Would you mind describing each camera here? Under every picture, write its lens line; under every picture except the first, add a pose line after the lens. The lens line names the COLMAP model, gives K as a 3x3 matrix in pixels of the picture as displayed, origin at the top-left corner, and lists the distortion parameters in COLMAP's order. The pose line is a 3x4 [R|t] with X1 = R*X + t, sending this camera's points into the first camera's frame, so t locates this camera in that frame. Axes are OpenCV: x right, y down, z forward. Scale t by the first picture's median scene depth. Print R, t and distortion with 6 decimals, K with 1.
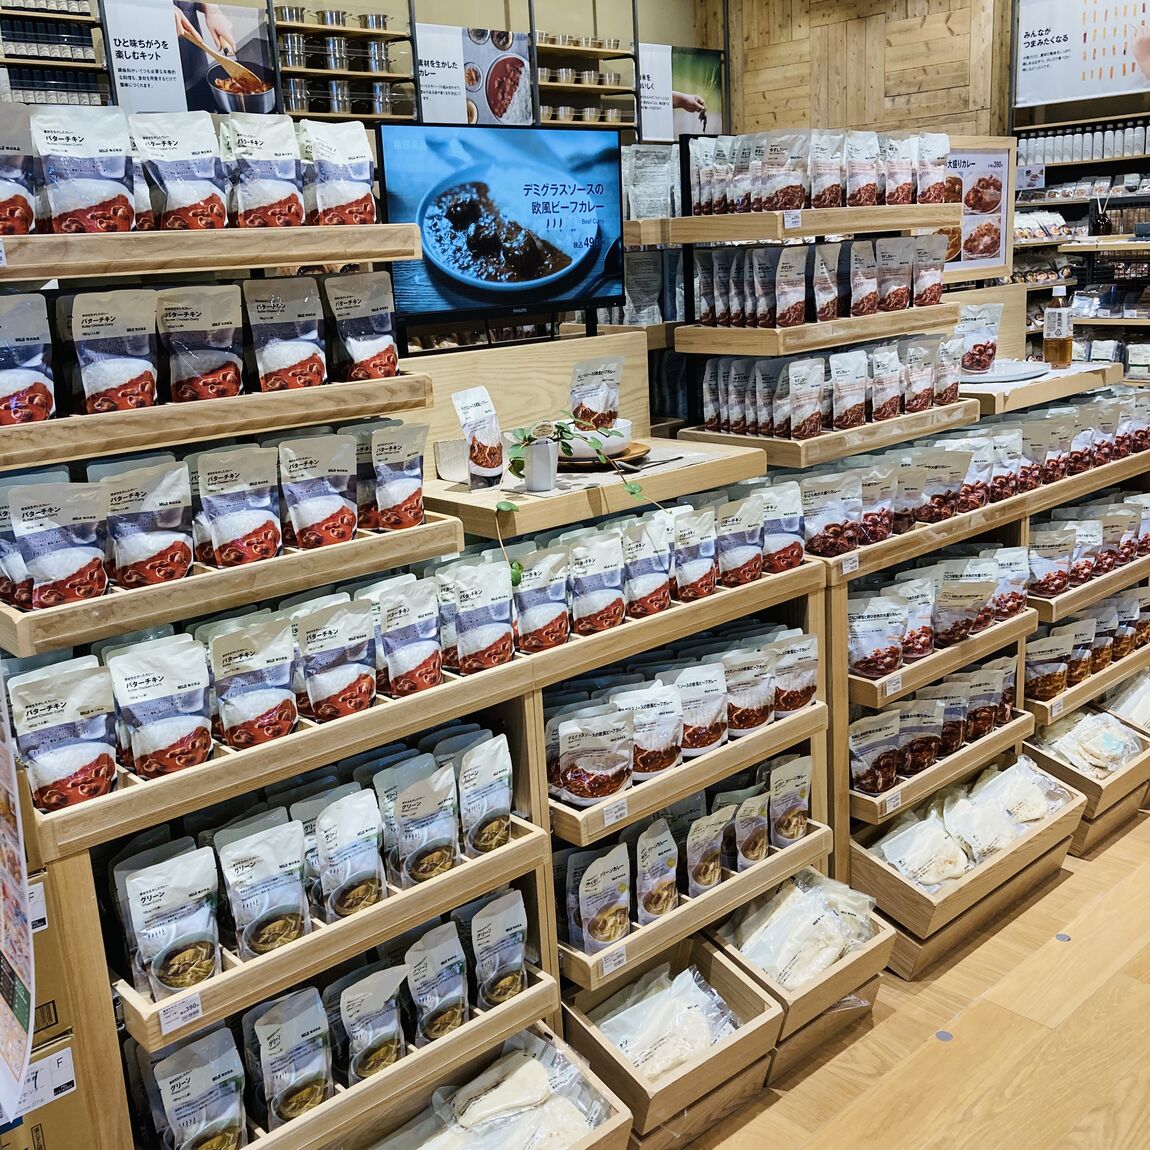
lens RADIAL K [[1273.7, 0, 574.0], [0, 1273.7, 572.6], [0, 0, 1]] dist [-0.021582, 0.000000]
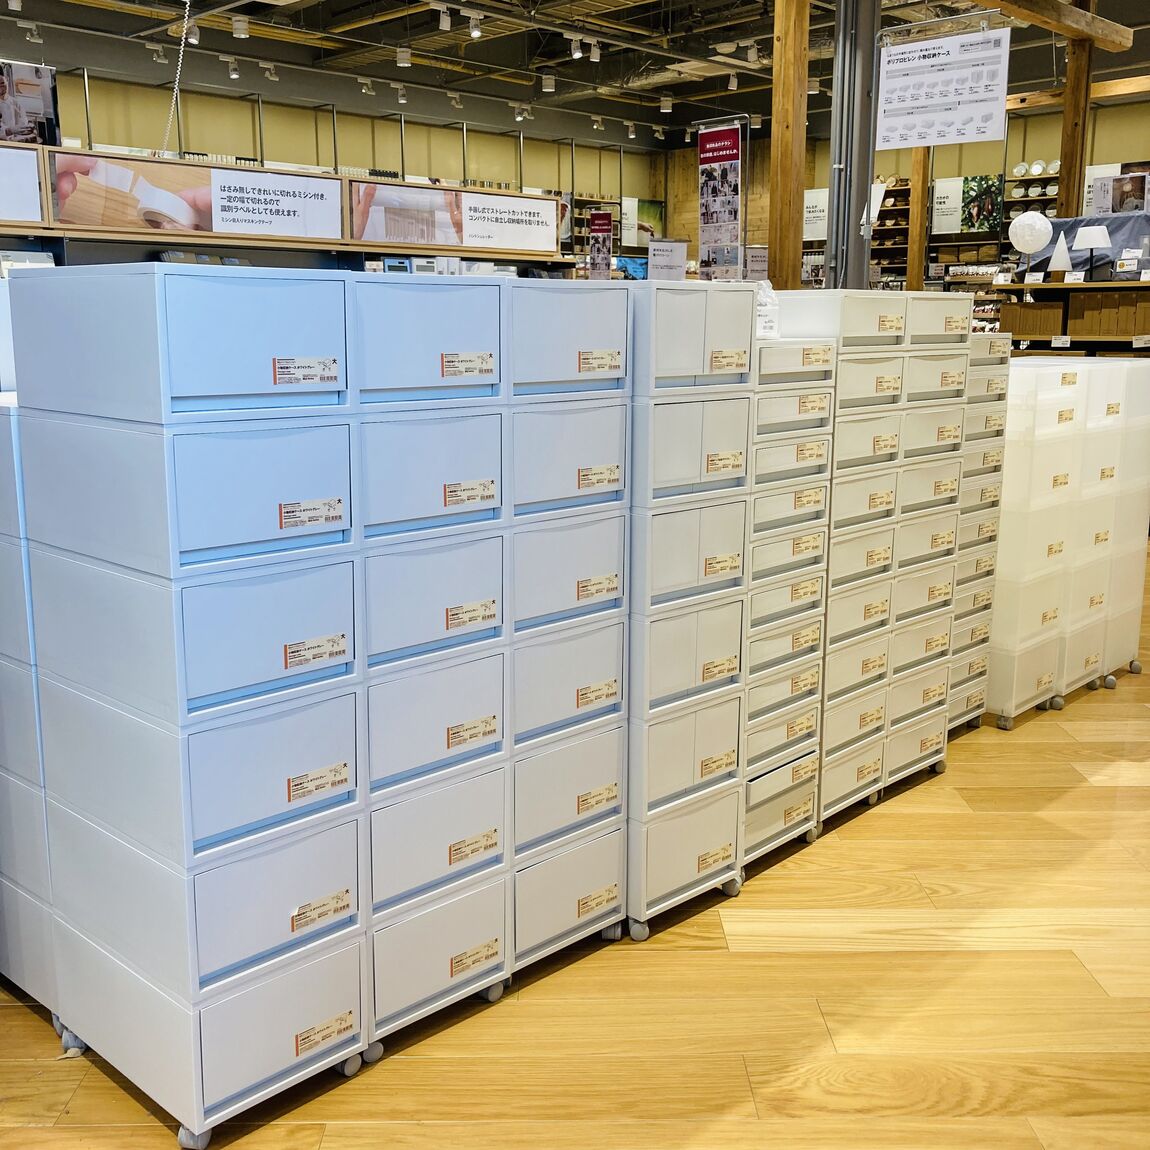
lens RADIAL K [[1273.7, 0, 575.3], [0, 1273.7, 575.4], [0, 0, 1]] dist [-0.021582, 0.000000]
pose [[0.997249, 0.044184, 0.059512, -0.116136], [-0.041066, 0.997769, -0.052631, 0.287982], [-0.061704, 0.050042, 0.996839, -0.969635]]
